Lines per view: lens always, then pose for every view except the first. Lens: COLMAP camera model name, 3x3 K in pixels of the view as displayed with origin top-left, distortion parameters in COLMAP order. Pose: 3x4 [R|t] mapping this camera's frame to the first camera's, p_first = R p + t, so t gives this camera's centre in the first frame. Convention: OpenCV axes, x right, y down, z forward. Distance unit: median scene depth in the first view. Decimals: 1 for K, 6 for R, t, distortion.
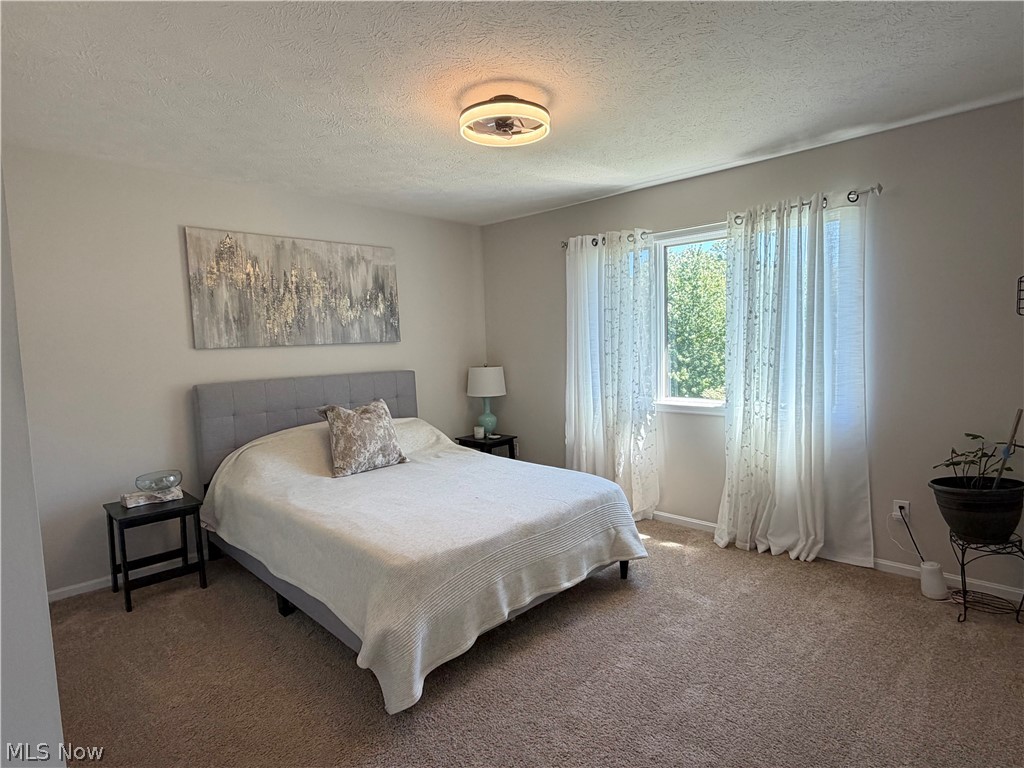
lens RADIAL K [[533.4, 0, 512.0], [0, 533.4, 384.0], [0, 0, 1]] dist [0.001024, -0.000135]
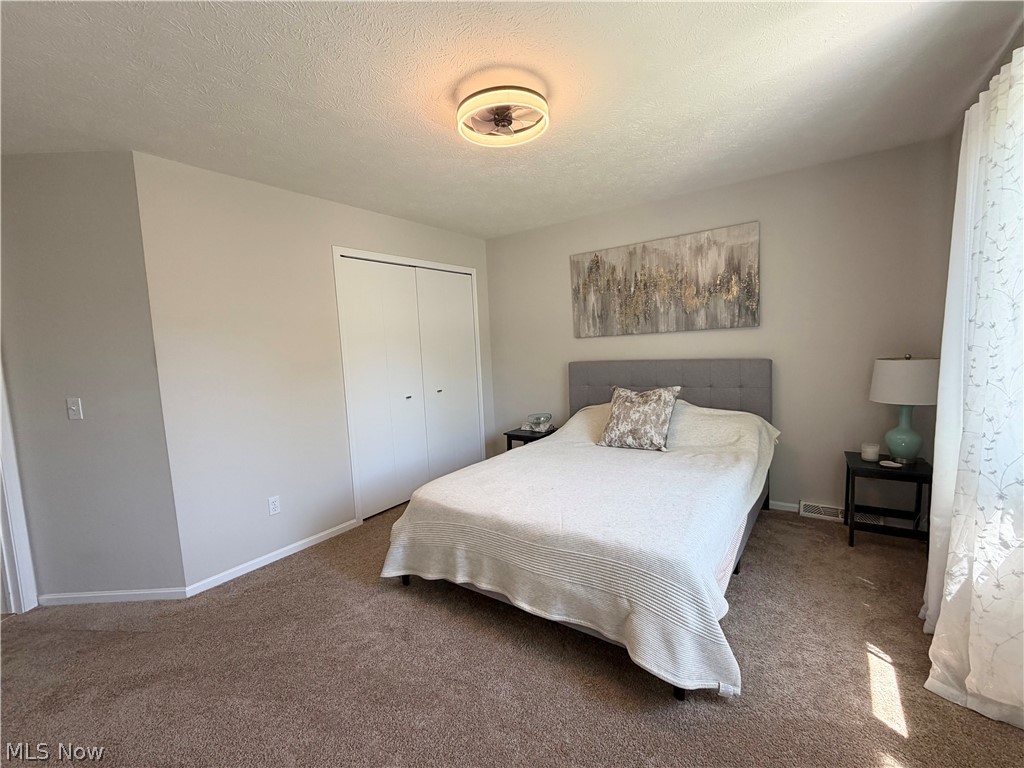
lens RADIAL K [[434.2, 0, 510.1], [0, 434.2, 380.6], [0, 0, 1]] dist [-0.001259, 0.000056]
pose [[0.180574, 0.101738, -0.978285, 0.490560], [-0.036242, 0.994649, 0.096750, -0.049467], [0.982893, 0.017985, 0.183295, 0.519020]]
